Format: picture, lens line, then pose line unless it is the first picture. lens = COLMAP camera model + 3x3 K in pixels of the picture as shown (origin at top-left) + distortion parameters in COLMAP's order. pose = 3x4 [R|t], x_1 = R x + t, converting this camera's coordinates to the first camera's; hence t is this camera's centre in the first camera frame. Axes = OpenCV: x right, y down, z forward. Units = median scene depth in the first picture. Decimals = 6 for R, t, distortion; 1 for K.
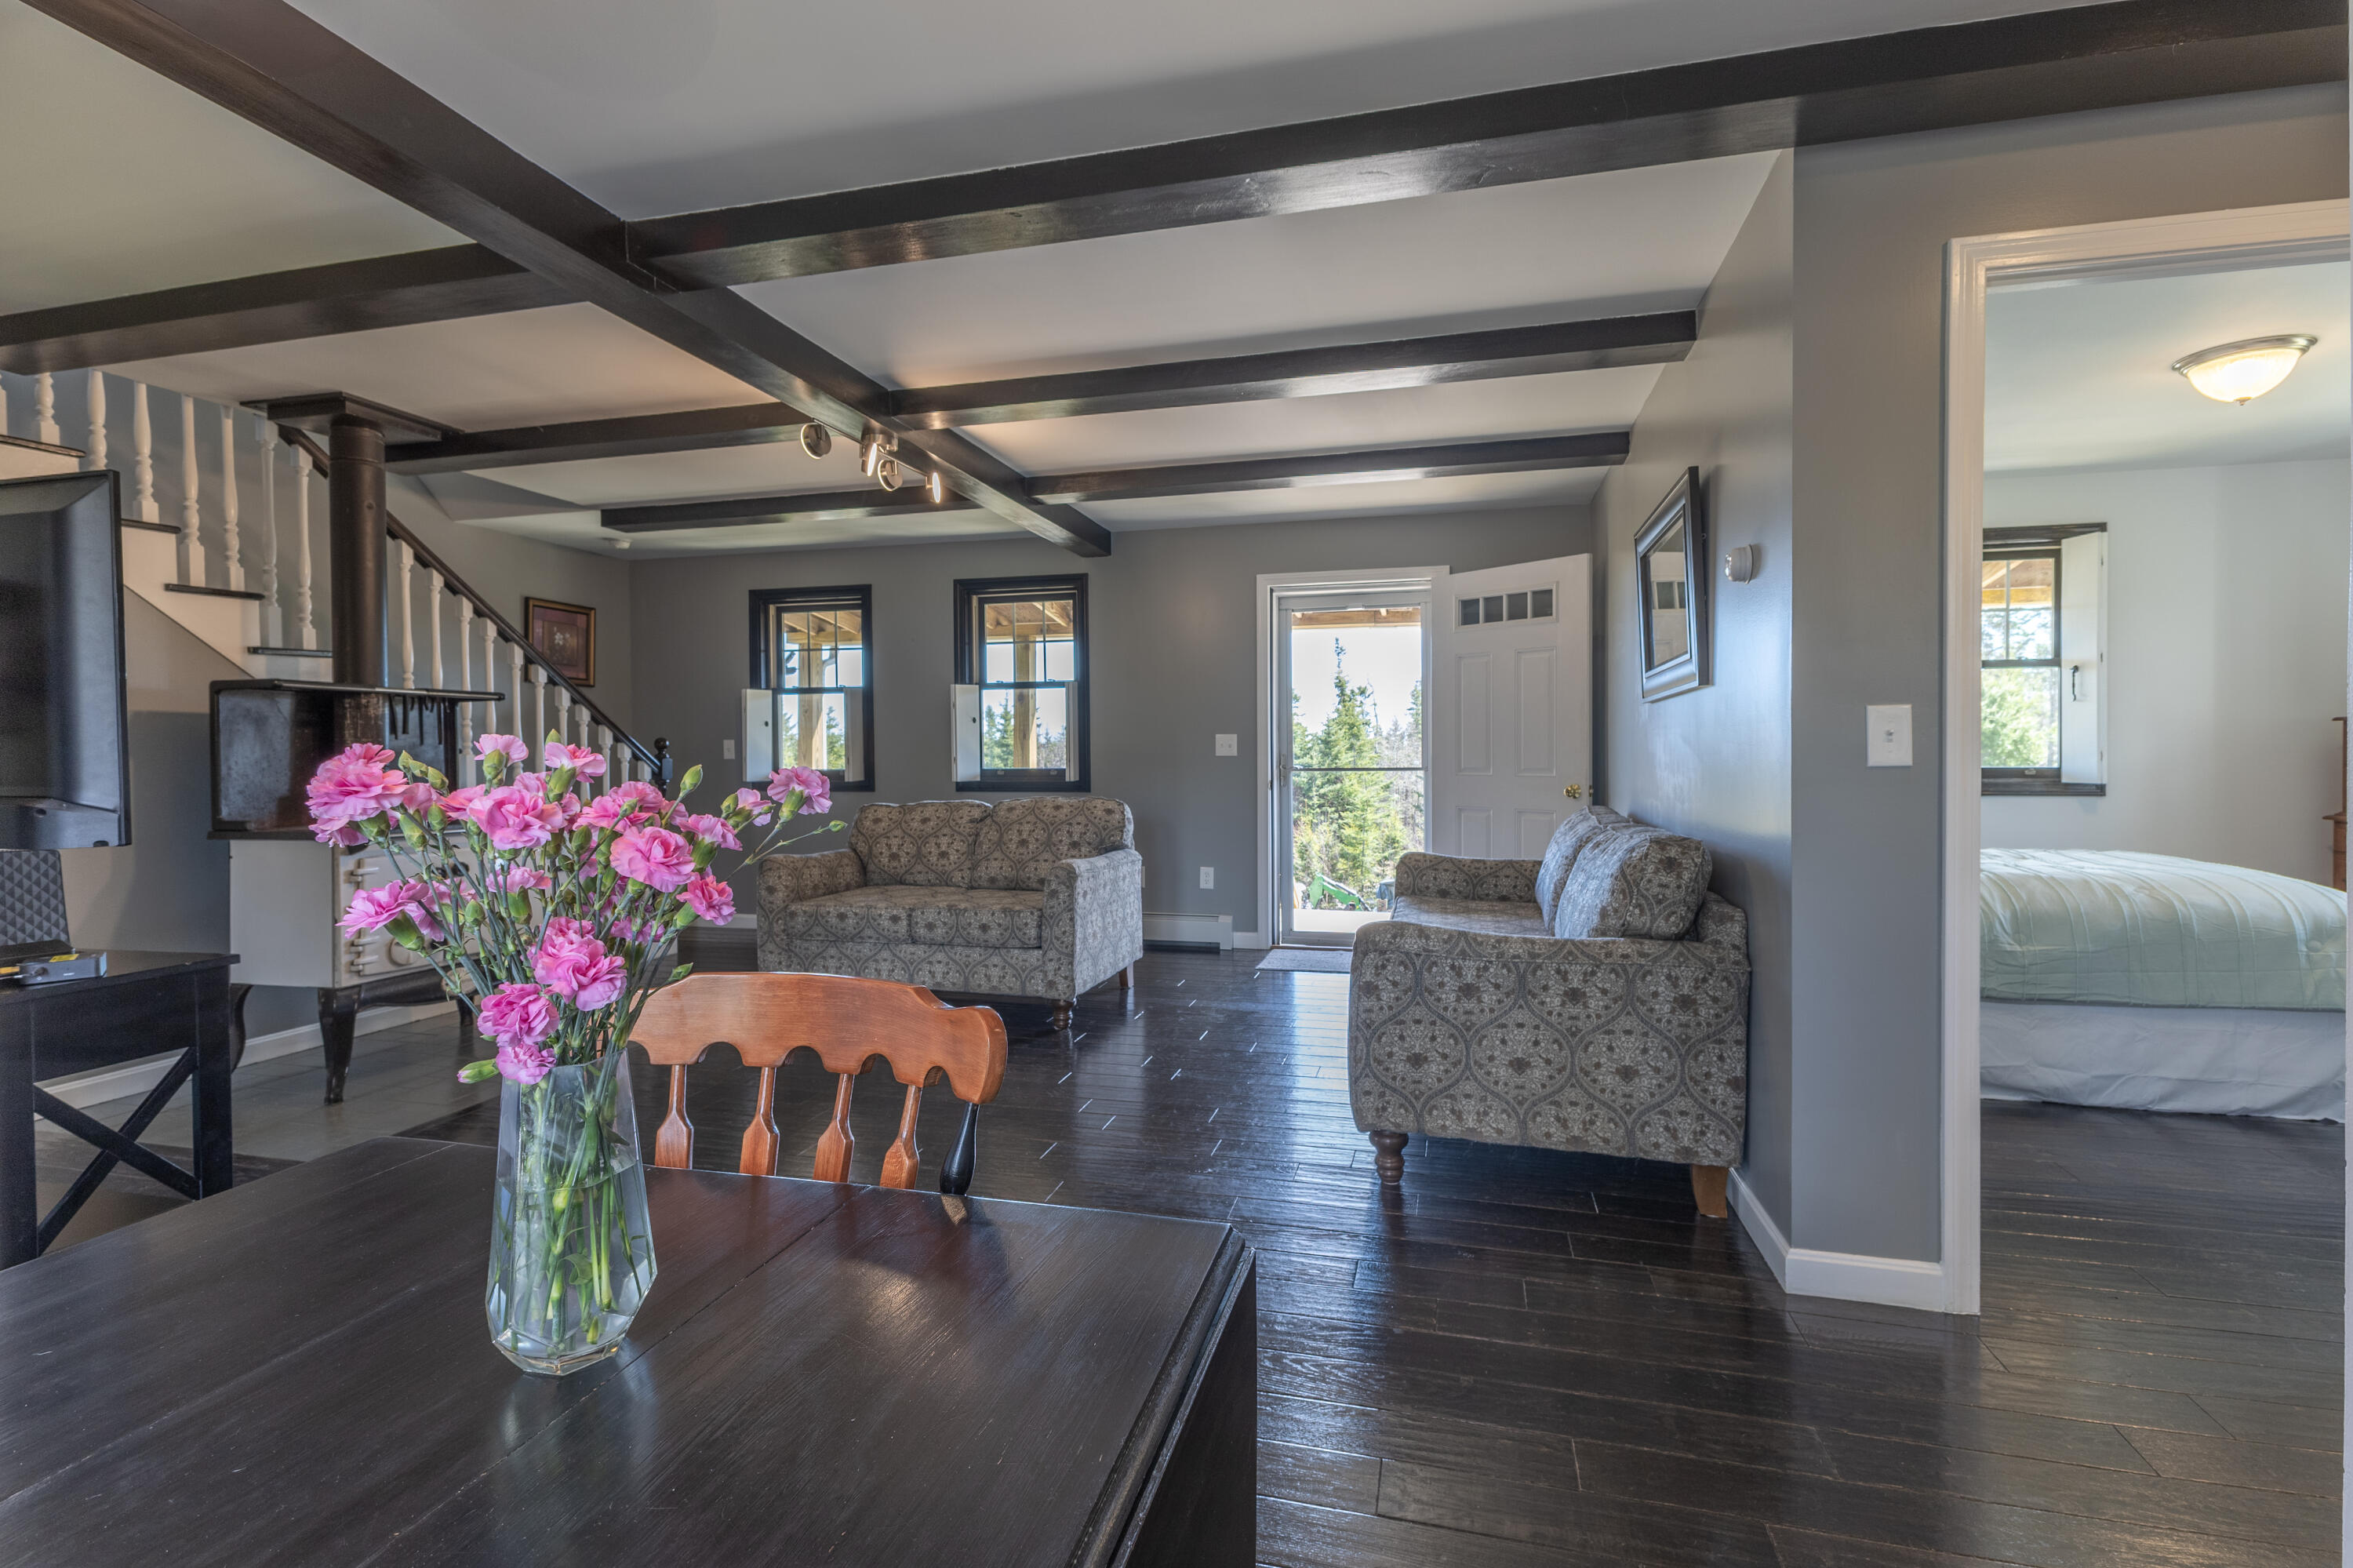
lens RADIAL K [[1062.1, 0, 1176.5], [0, 1062.1, 784.0], [0, 0, 1]] dist [0.014362, -0.000015]
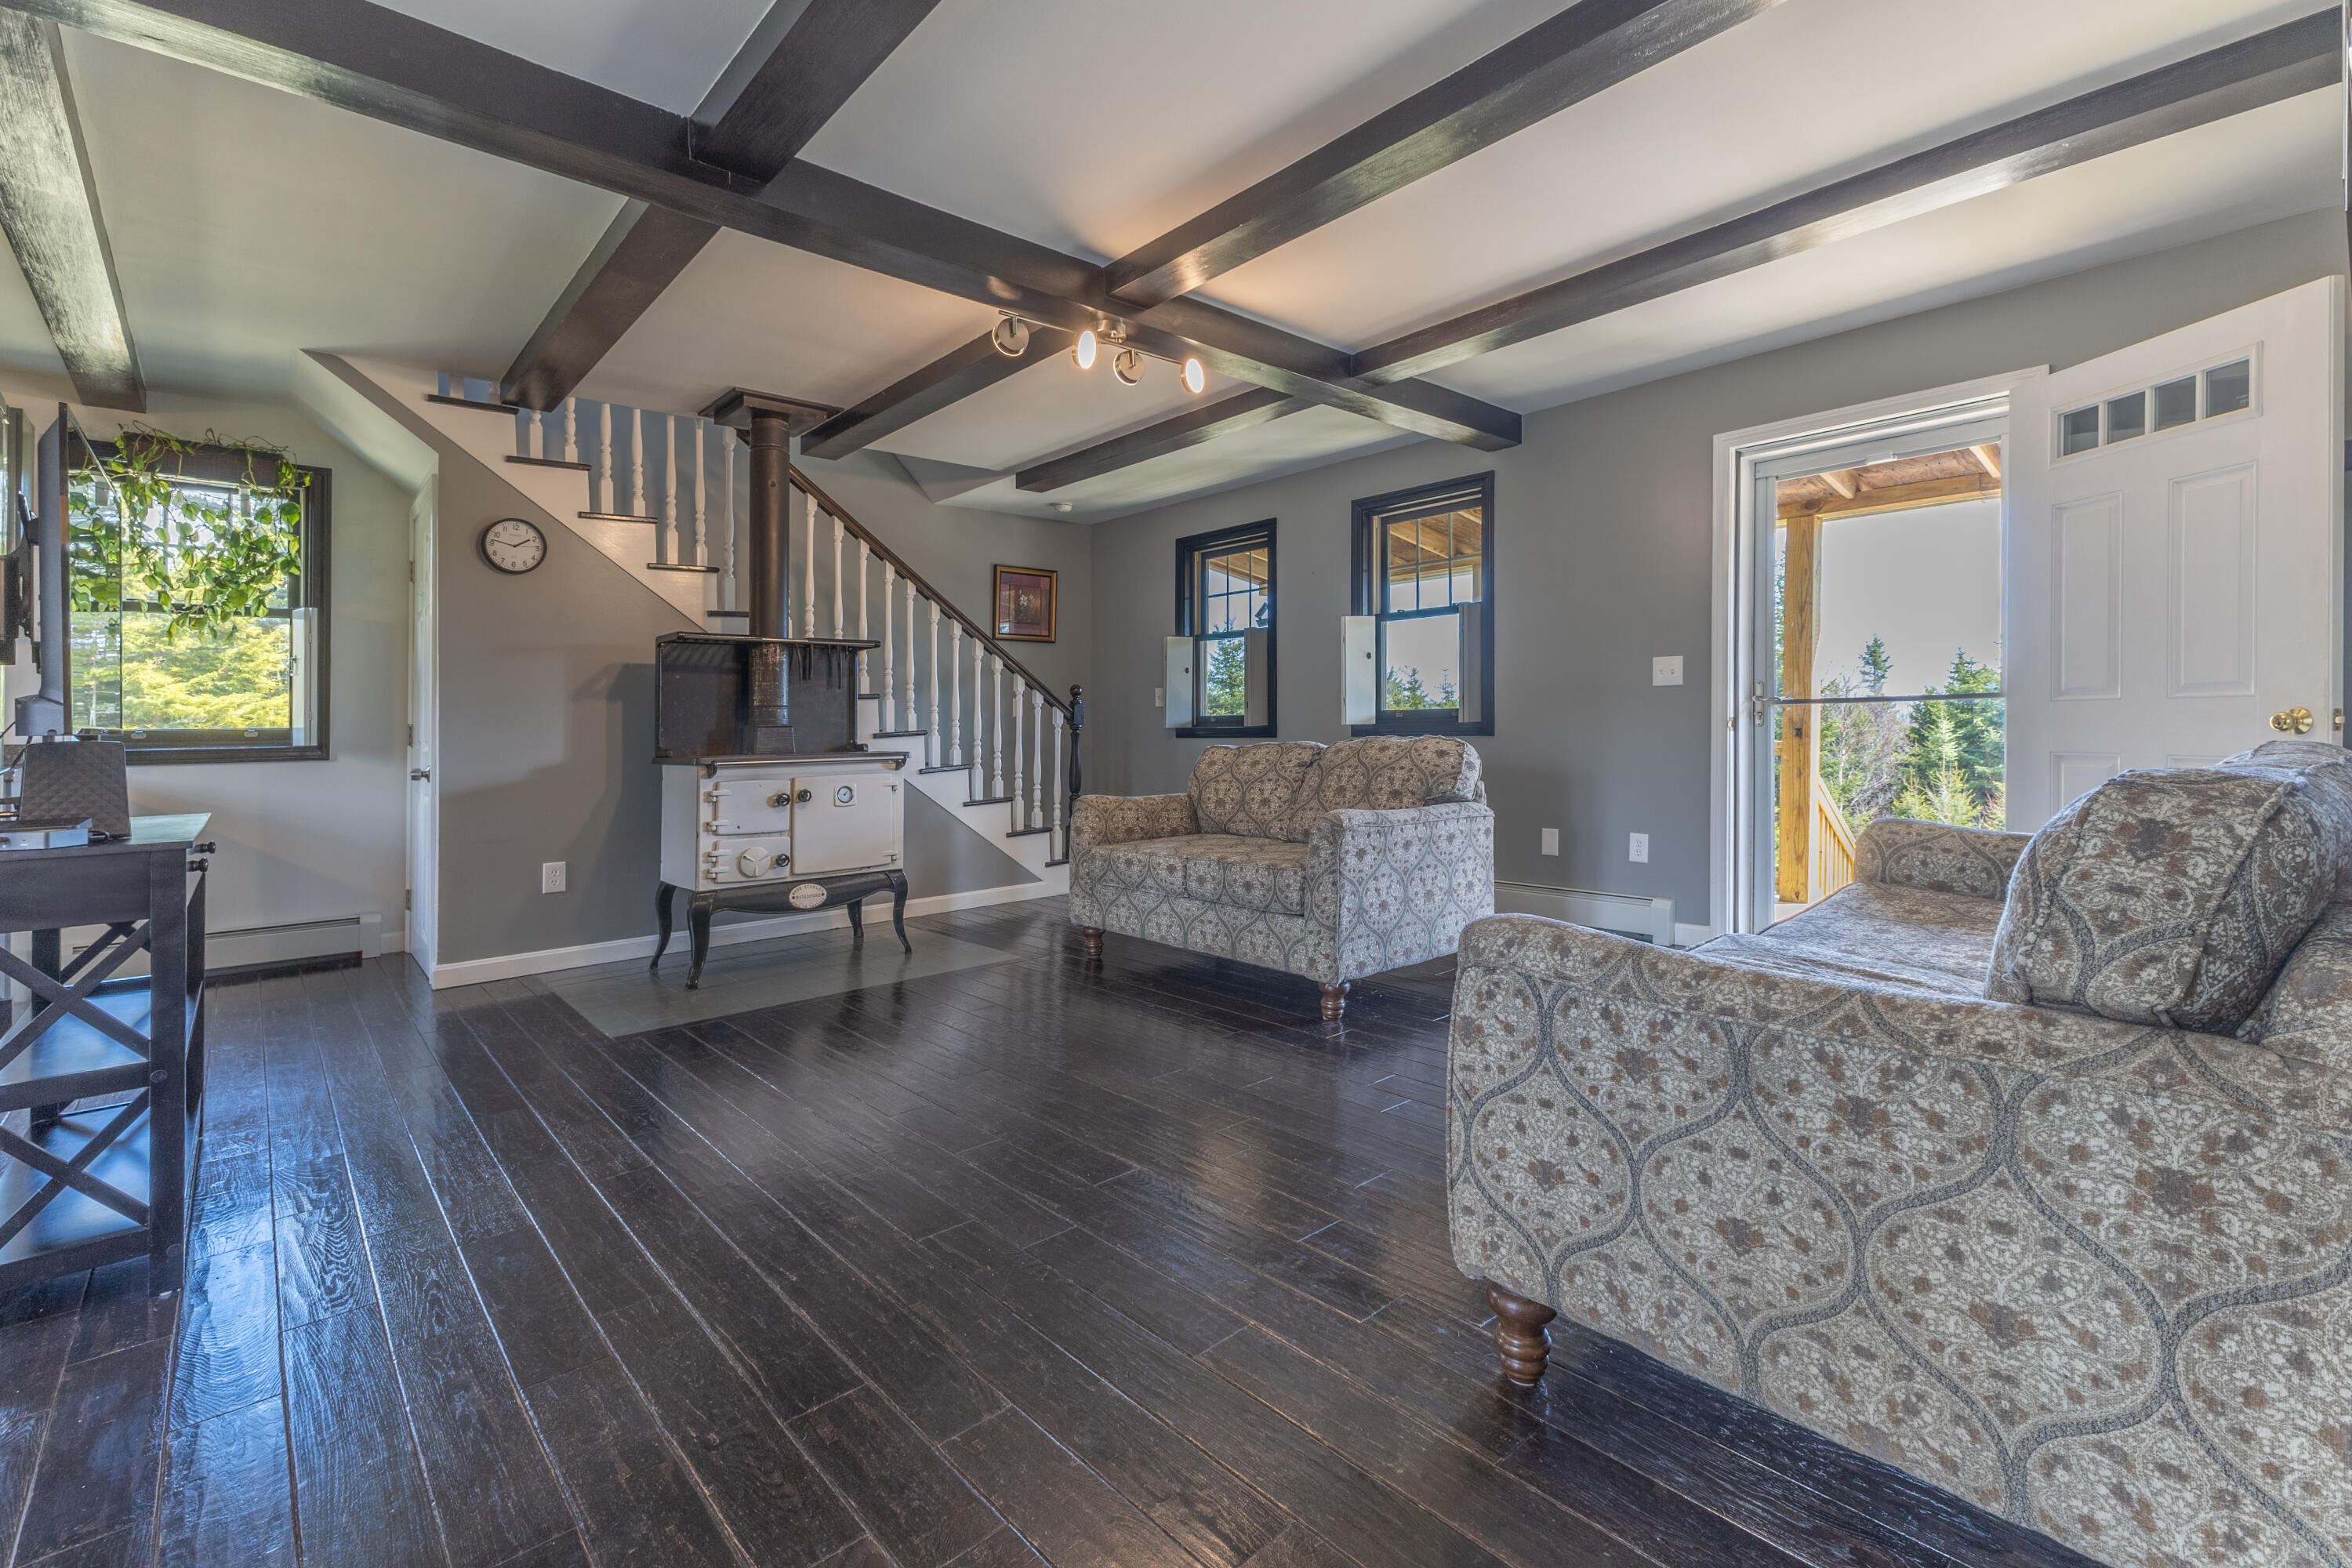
lens RADIAL K [[1038.5, 0, 1171.4], [0, 1038.5, 744.5], [0, 0, 1]] dist [0.017822, -0.005359]
pose [[0.830347, 0.001374, -0.557246, 0.233580], [-0.004220, 0.999984, -0.003823, 0.026608], [0.557231, 0.005526, 0.830339, 0.285748]]
